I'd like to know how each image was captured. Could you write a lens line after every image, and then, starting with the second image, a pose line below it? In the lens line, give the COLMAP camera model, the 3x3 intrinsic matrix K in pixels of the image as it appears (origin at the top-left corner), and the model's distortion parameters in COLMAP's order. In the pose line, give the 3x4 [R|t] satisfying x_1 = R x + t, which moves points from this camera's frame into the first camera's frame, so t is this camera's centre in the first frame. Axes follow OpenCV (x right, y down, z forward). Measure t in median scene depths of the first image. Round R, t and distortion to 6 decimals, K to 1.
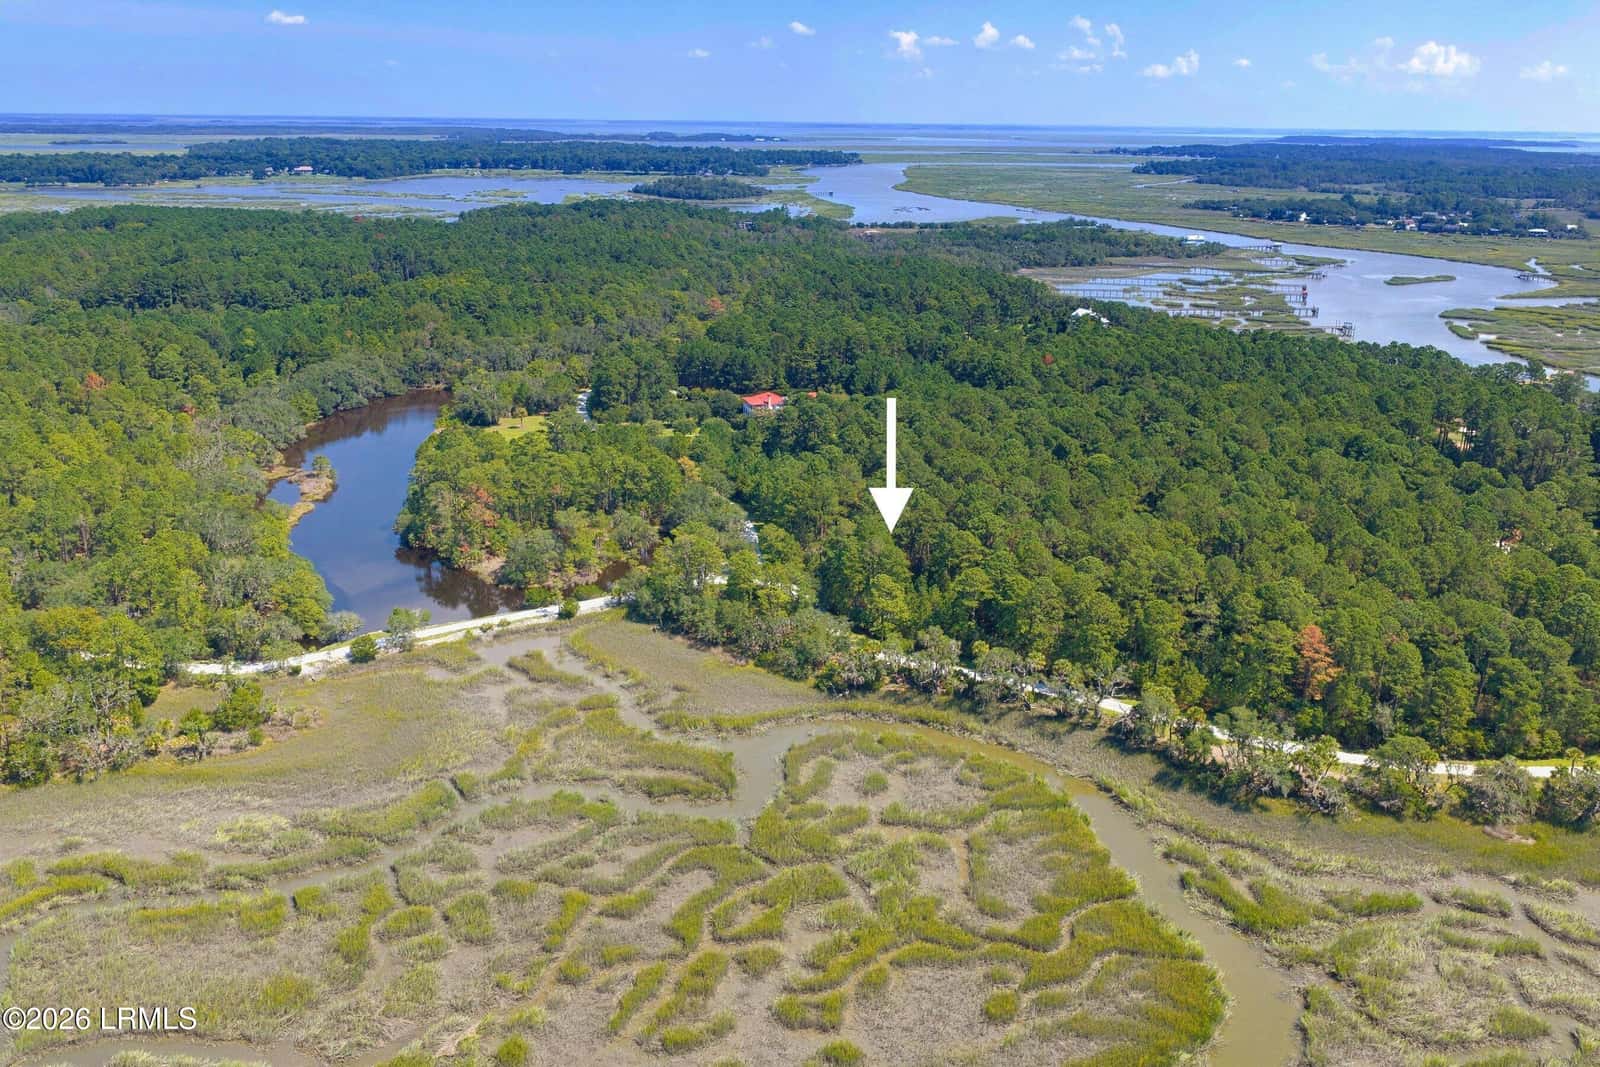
lens RADIAL K [[1325.3, 0, 806.5], [0, 1325.3, 532.9], [0, 0, 1]] dist [0.021990, -0.046629]
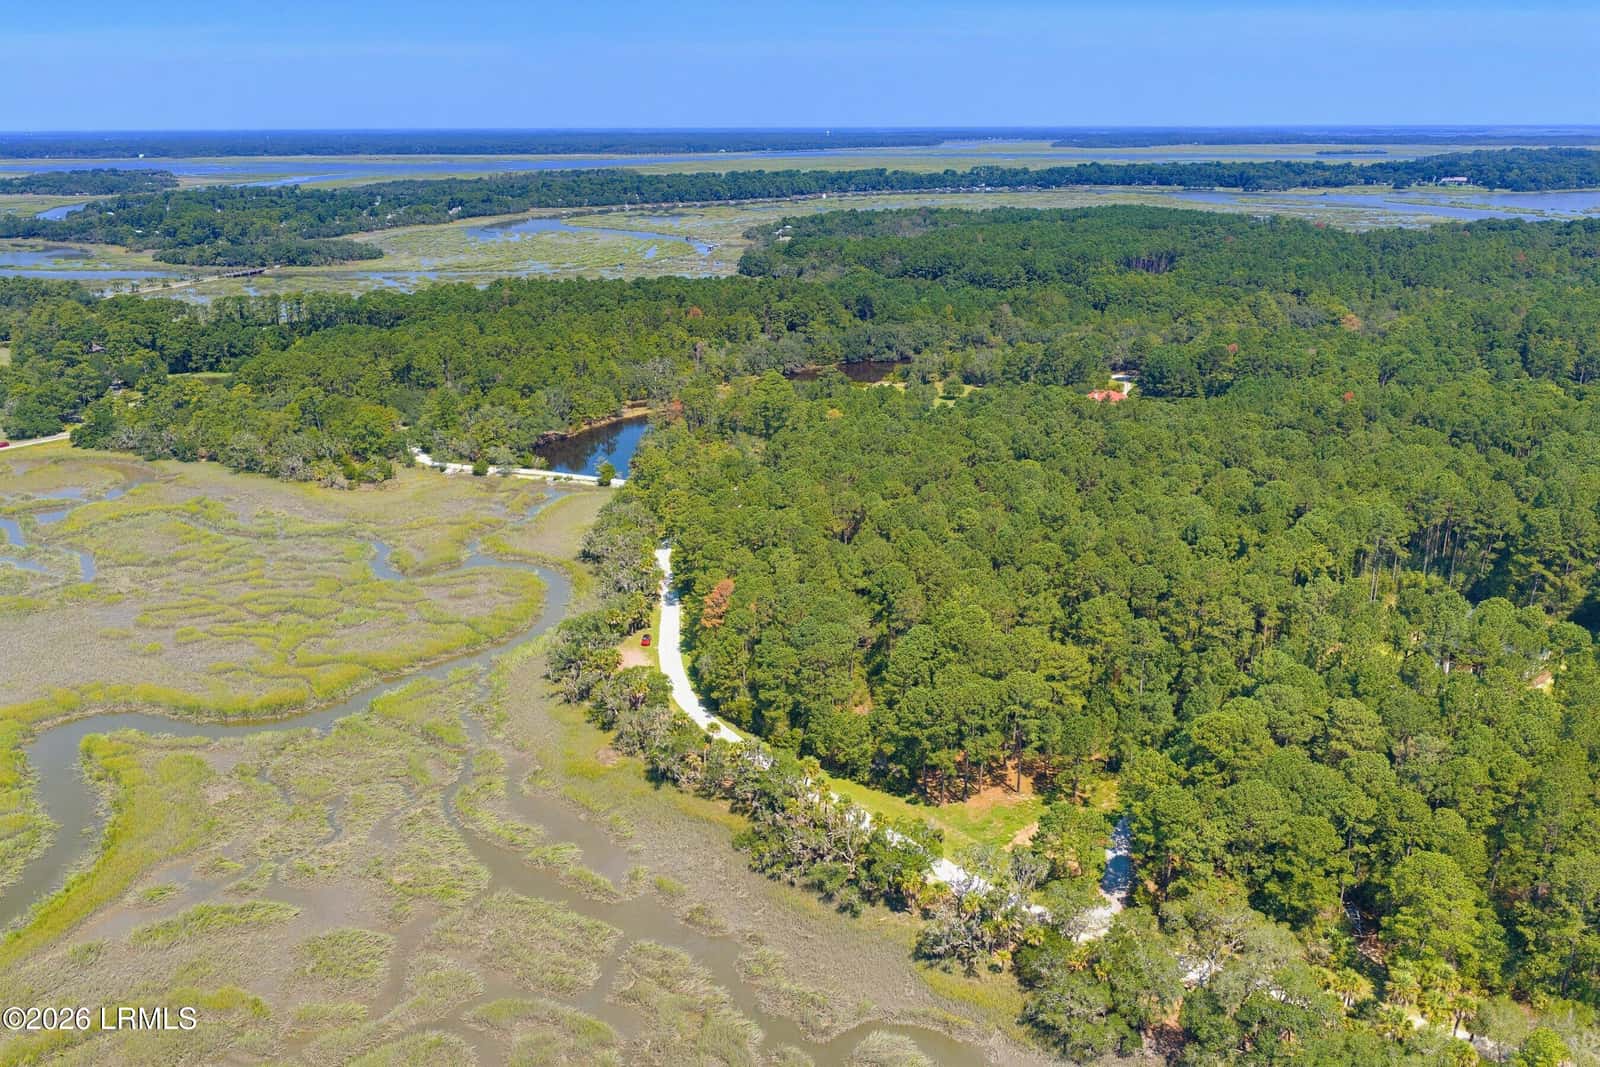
lens RADIAL K [[1325.3, 0, 806.5], [0, 1325.3, 532.9], [0, 0, 1]] dist [0.021990, -0.046629]
pose [[0.606669, 0.221565, -0.763454, 0.146661], [-0.227379, 0.968615, 0.100422, -0.011068], [0.761742, 0.112670, 0.638008, 0.039065]]
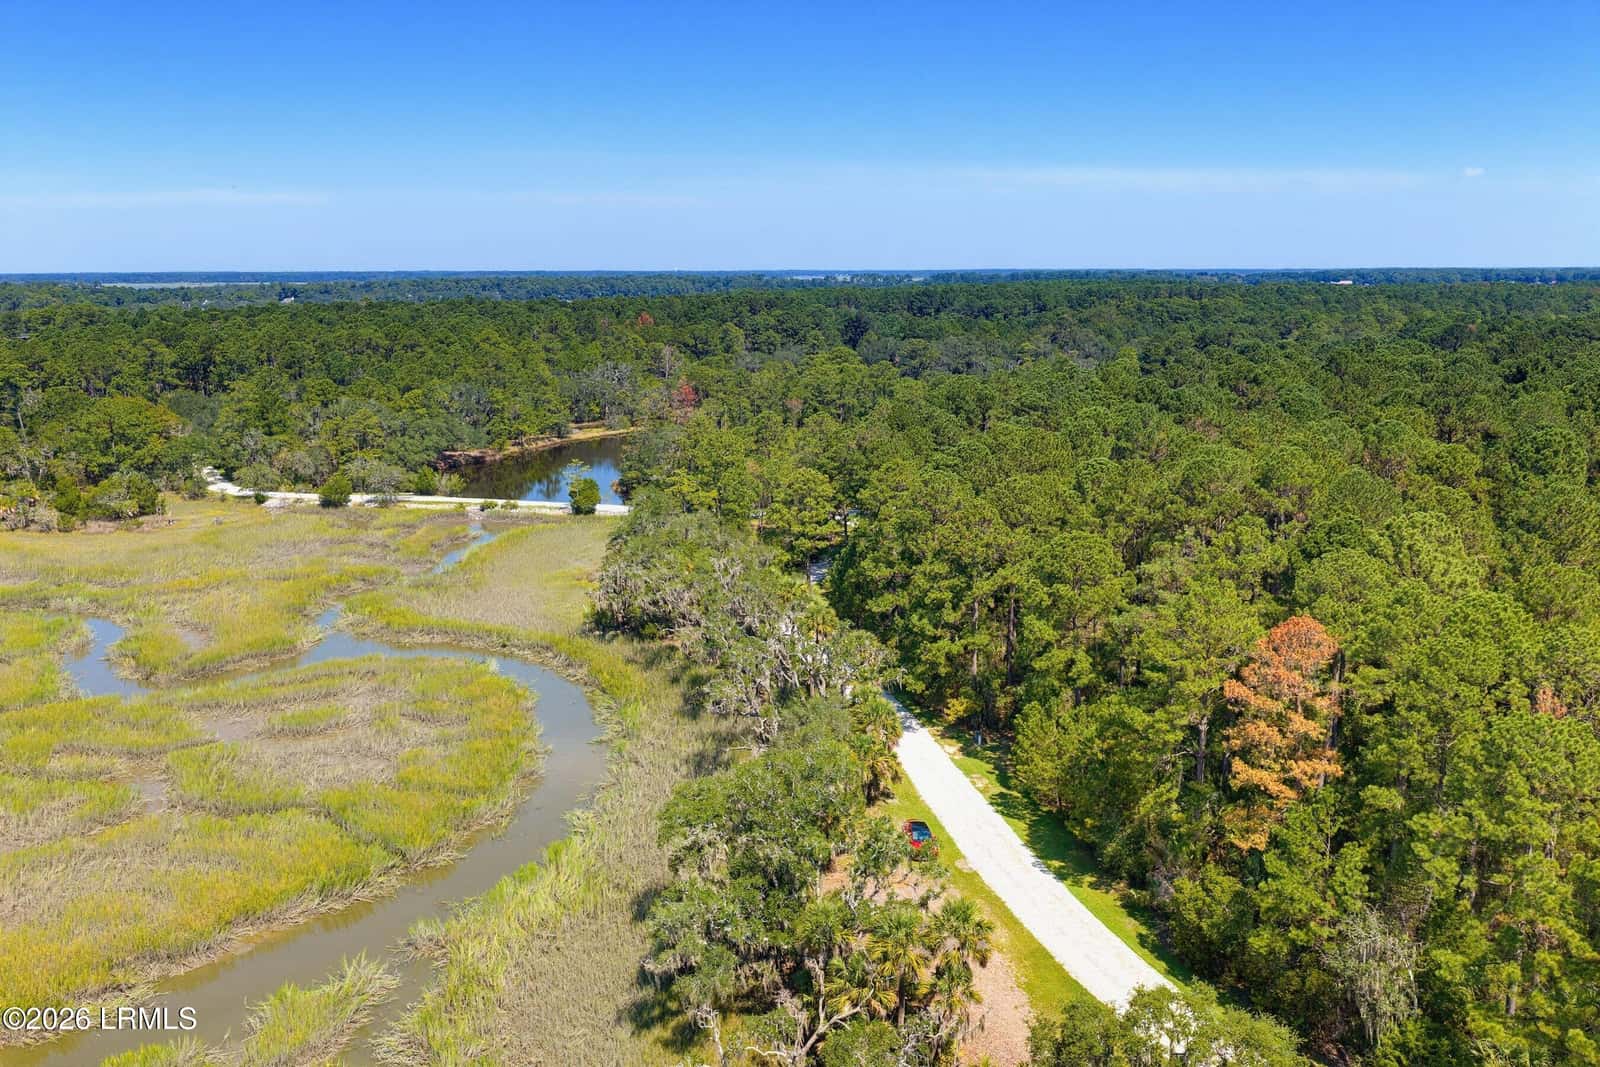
lens RADIAL K [[1325.3, 0, 806.5], [0, 1325.3, 532.9], [0, 0, 1]] dist [0.021990, -0.046629]
pose [[0.696479, 0.125436, -0.706529, 0.059938], [-0.202836, 0.978863, -0.026165, 0.009578], [0.688313, 0.161533, 0.707200, 0.081261]]
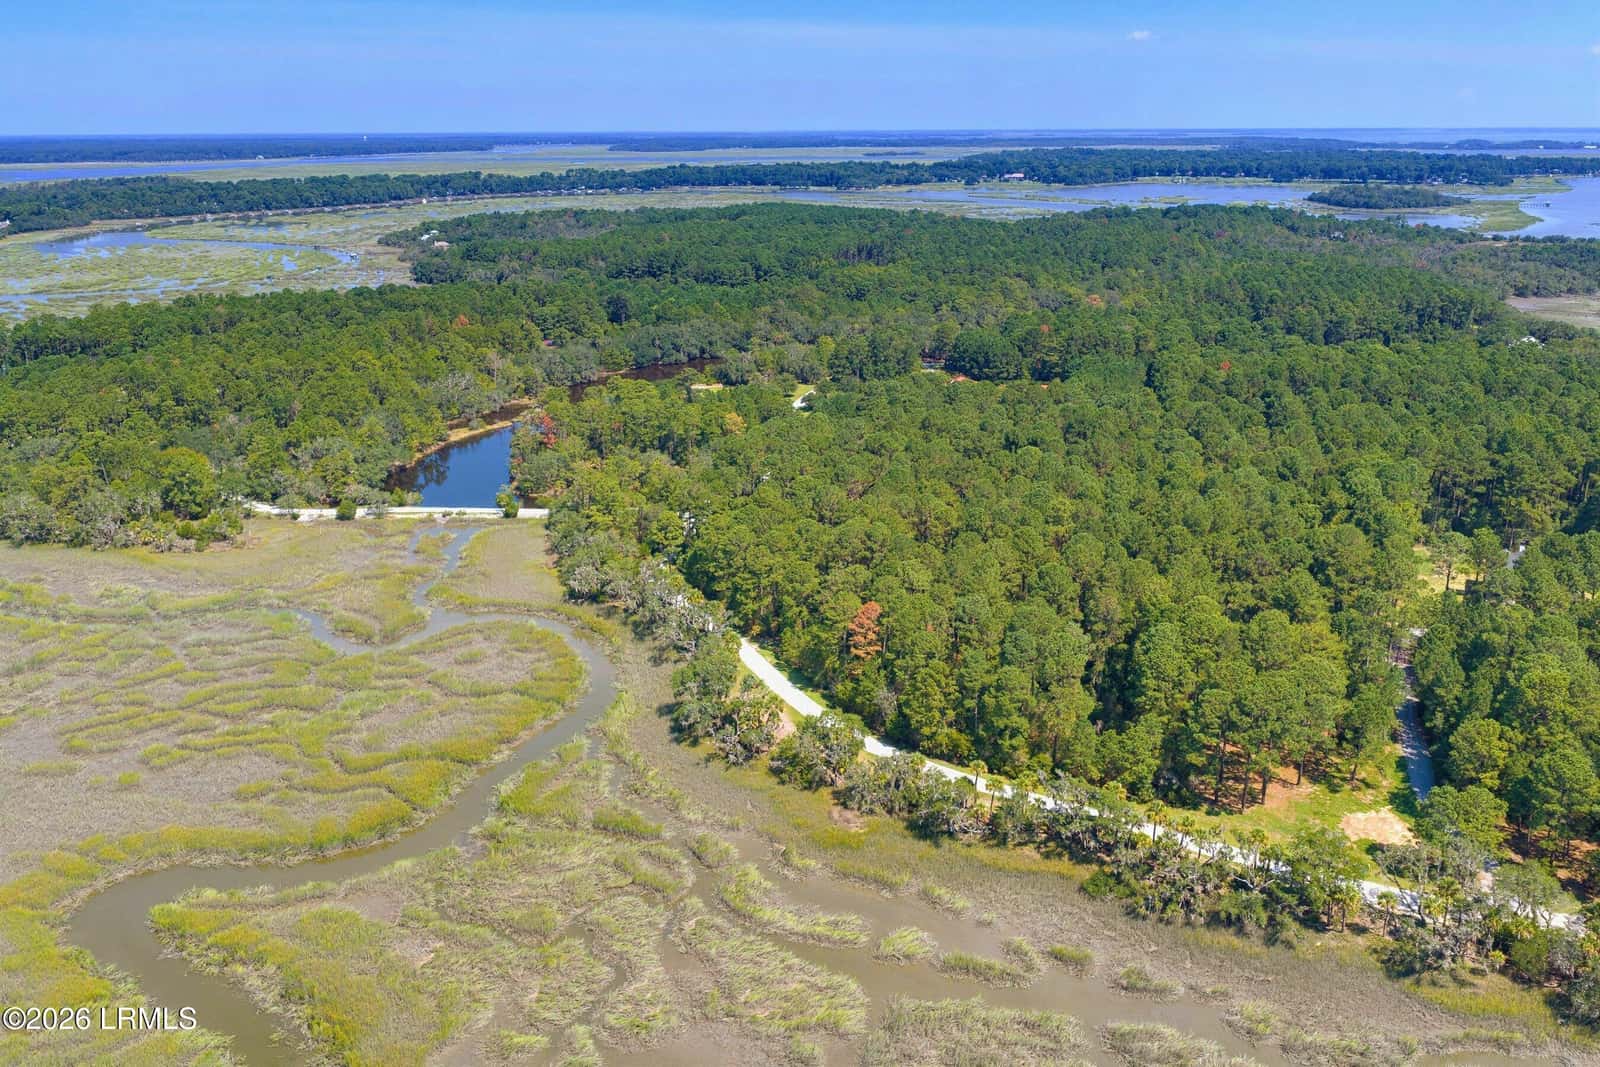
lens RADIAL K [[1325.3, 0, 806.5], [0, 1325.3, 532.9], [0, 0, 1]] dist [0.021990, -0.046629]
pose [[0.834730, 0.146150, -0.530910, 0.099840], [-0.150482, 0.987980, 0.035376, -0.001016], [0.529699, 0.050362, 0.846689, 0.015326]]
